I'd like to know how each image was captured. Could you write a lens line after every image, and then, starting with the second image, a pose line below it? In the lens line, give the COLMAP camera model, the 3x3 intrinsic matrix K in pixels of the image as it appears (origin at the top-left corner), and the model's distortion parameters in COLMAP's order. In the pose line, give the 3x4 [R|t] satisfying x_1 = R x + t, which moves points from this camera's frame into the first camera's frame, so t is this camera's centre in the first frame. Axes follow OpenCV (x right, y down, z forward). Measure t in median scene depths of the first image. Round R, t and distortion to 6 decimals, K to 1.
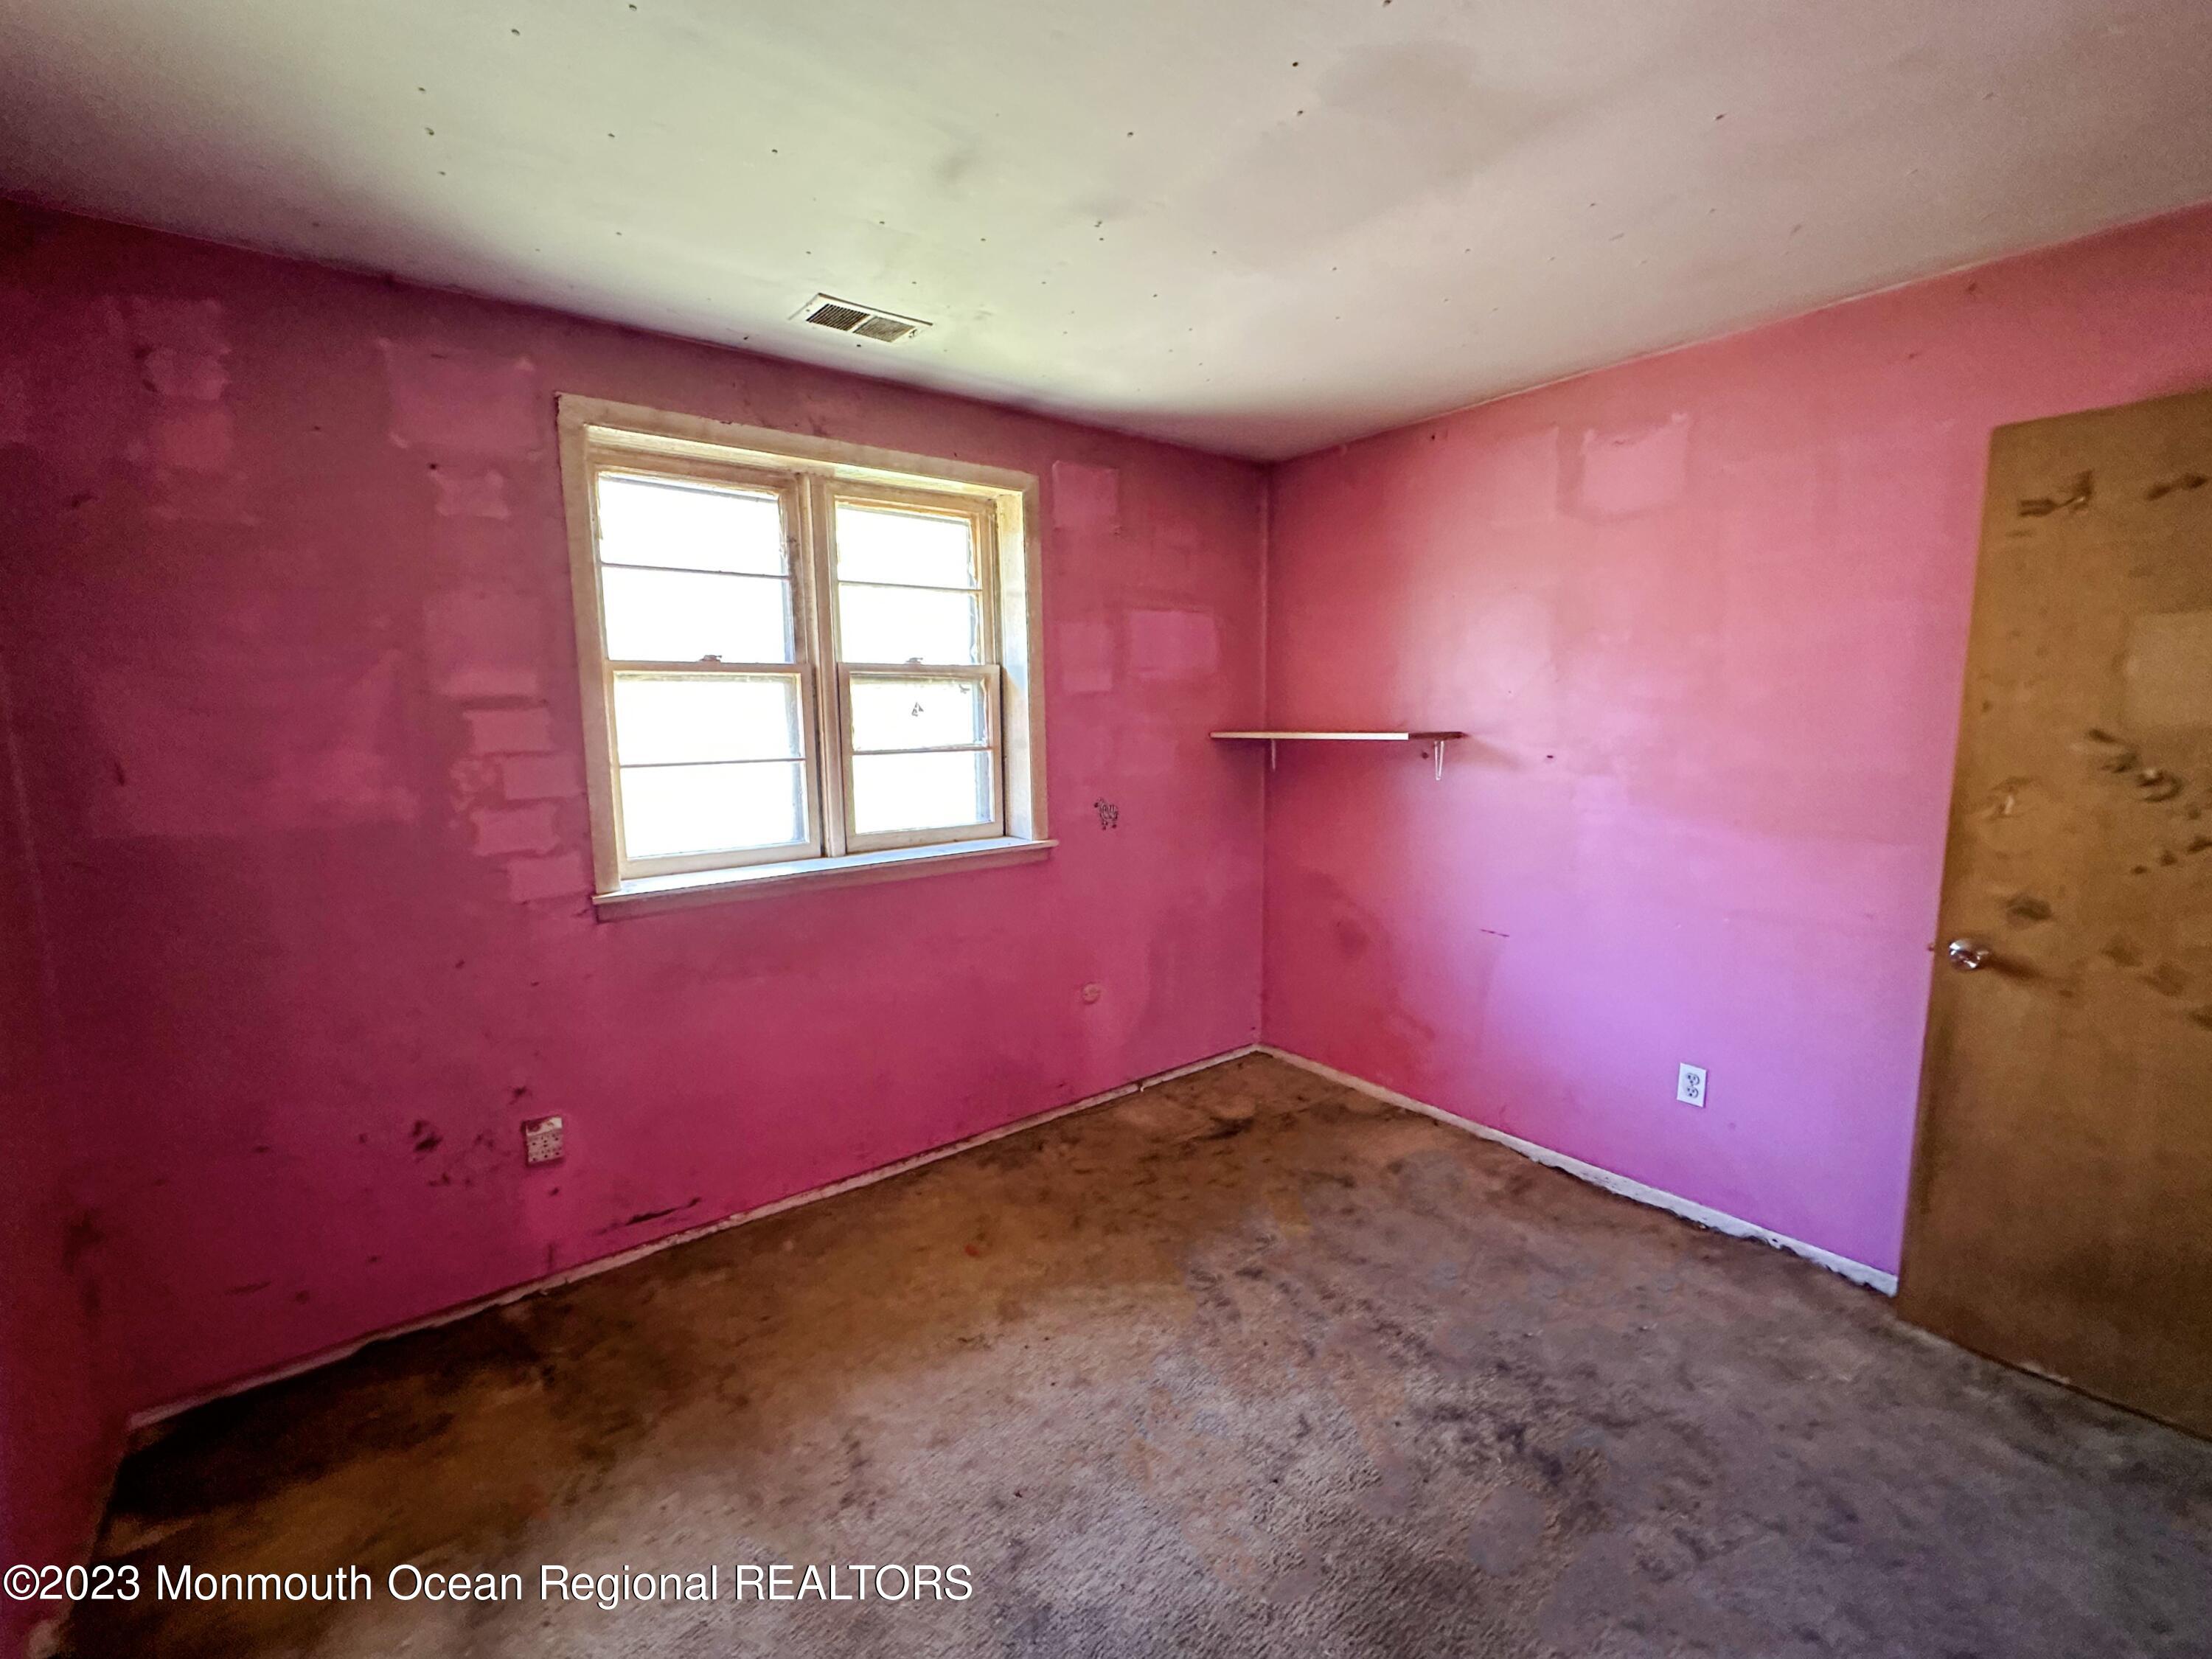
lens RADIAL K [[925.8, 0, 1110.2], [0, 925.8, 829.2], [0, 0, 1]] dist [-0.002408, -0.000004]
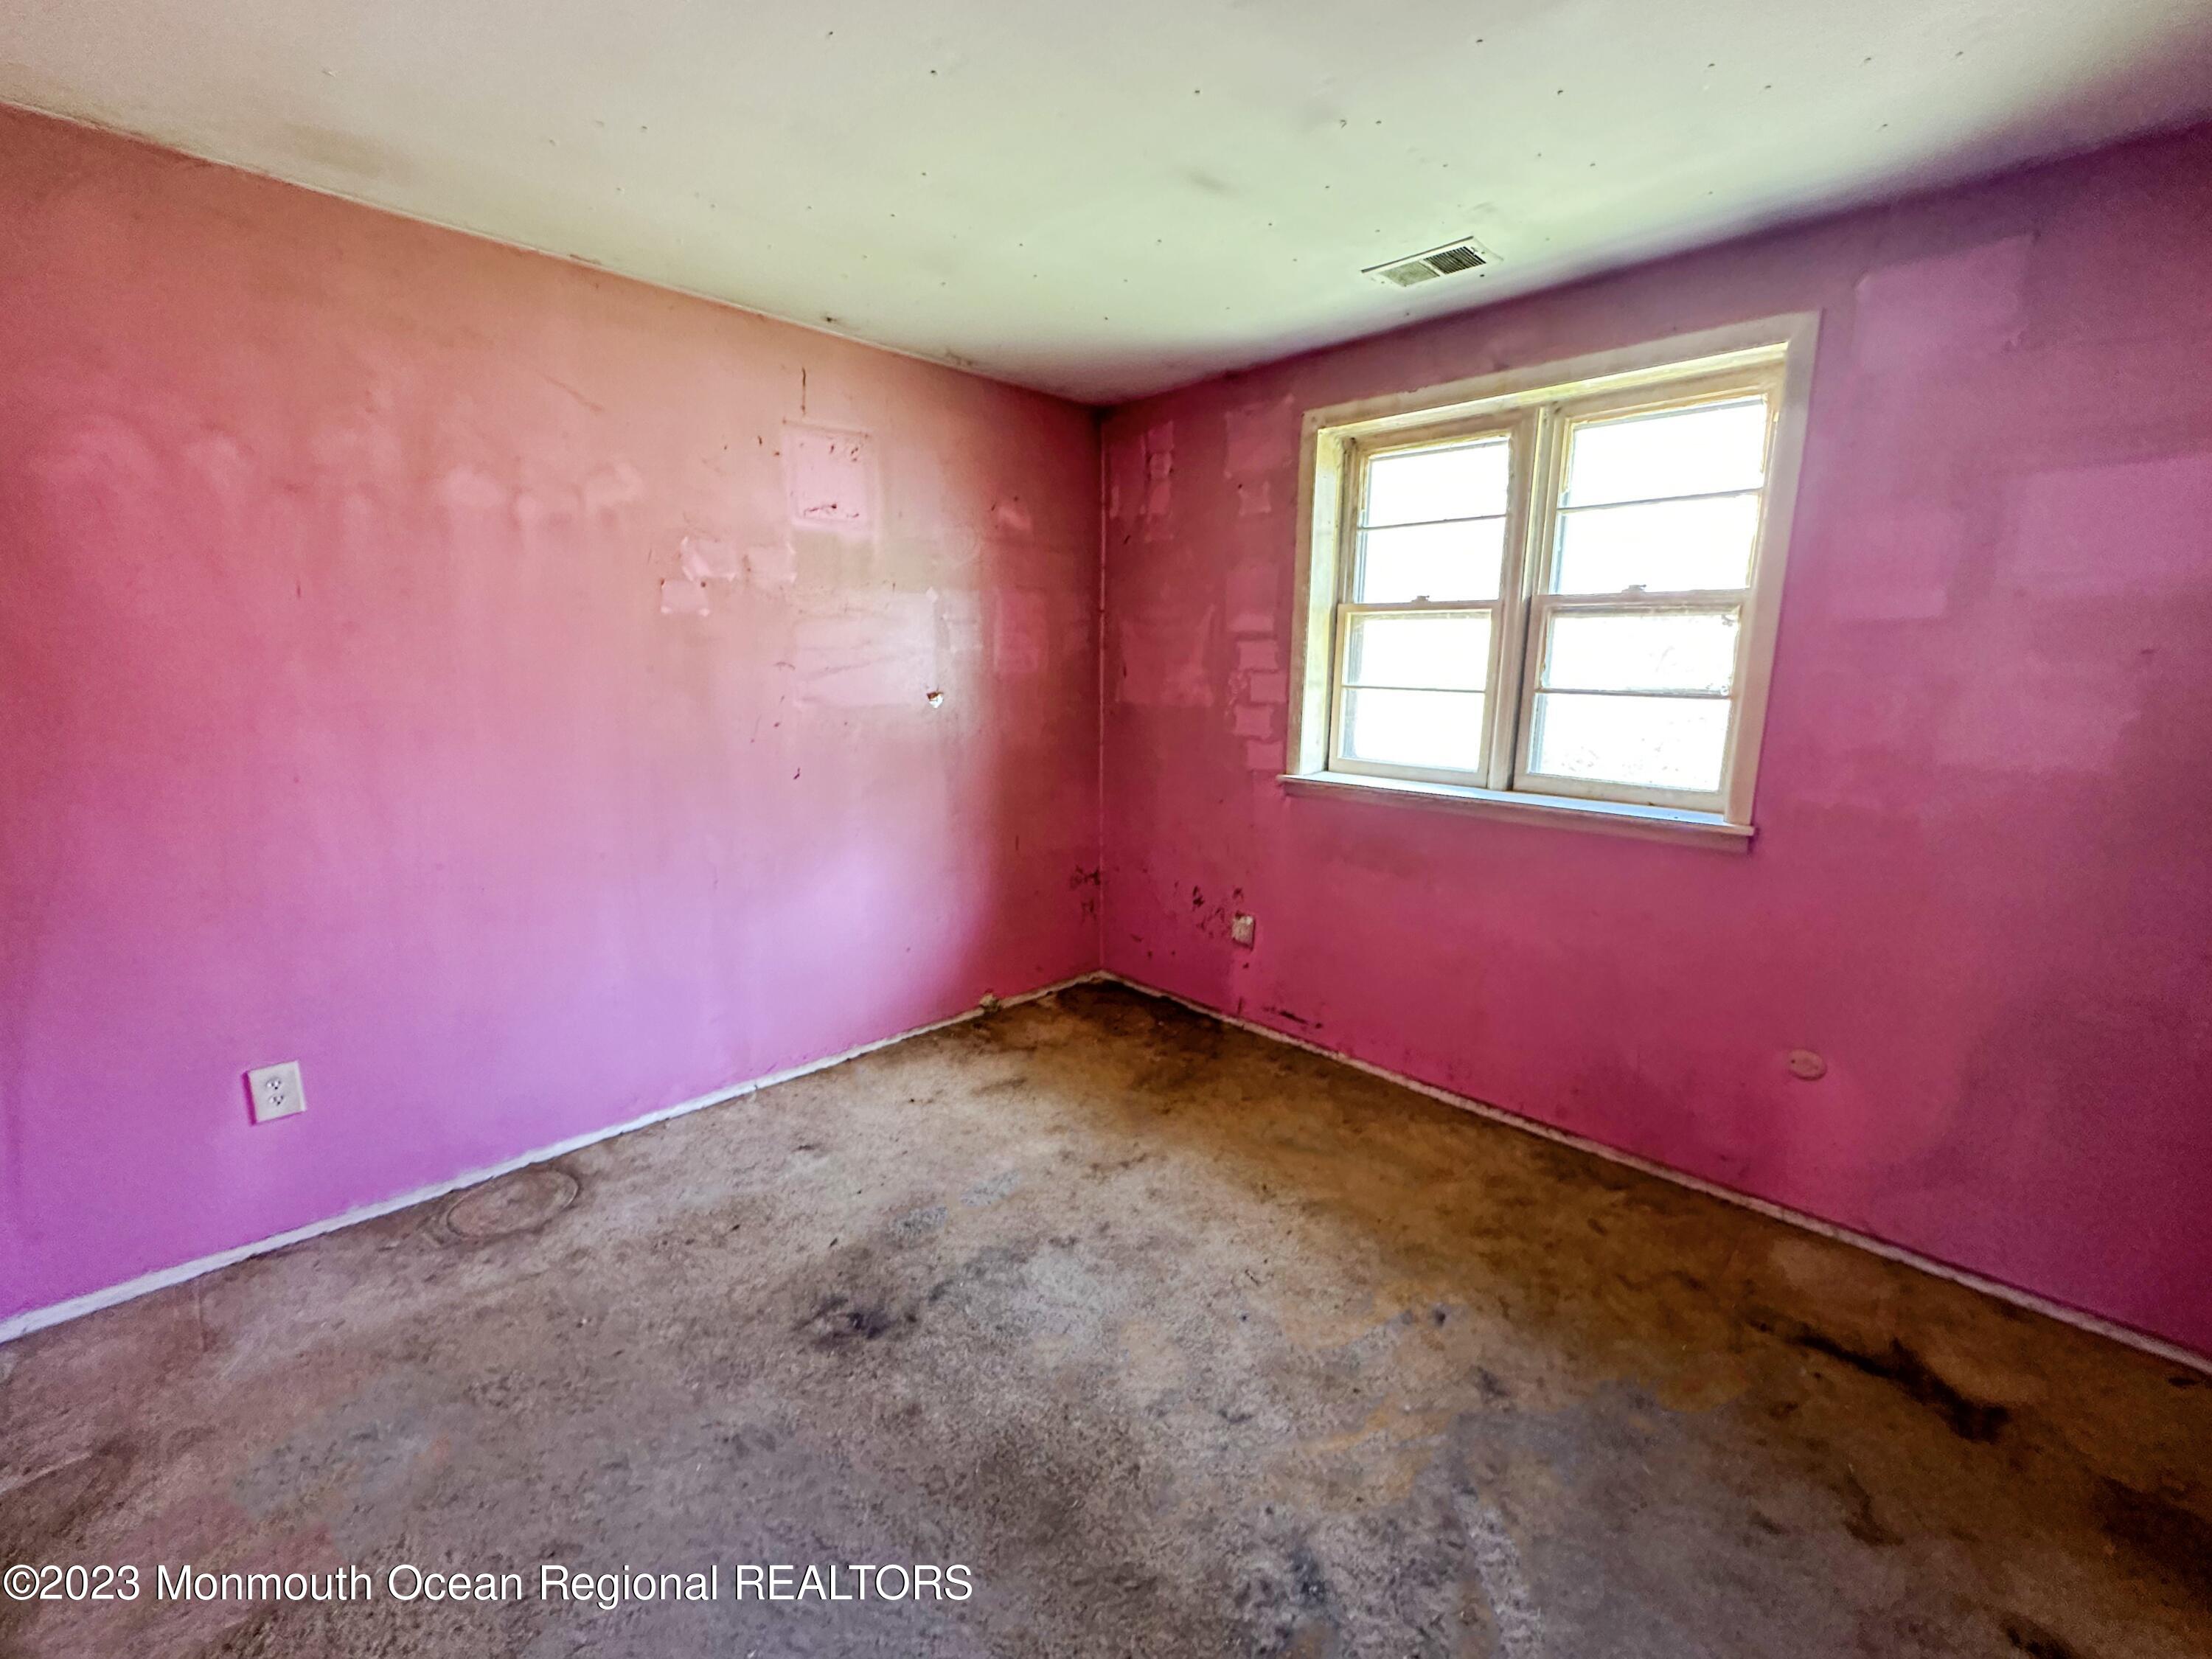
lens RADIAL K [[901.6, 0, 1104.9], [0, 901.6, 824.6], [0, 0, 1]] dist [0.000306, 0.000172]
pose [[0.134823, 0.198633, -0.970756, 0.669693], [-0.140837, 0.973596, 0.179654, -0.055861], [0.980810, 0.112497, 0.159238, 0.461529]]
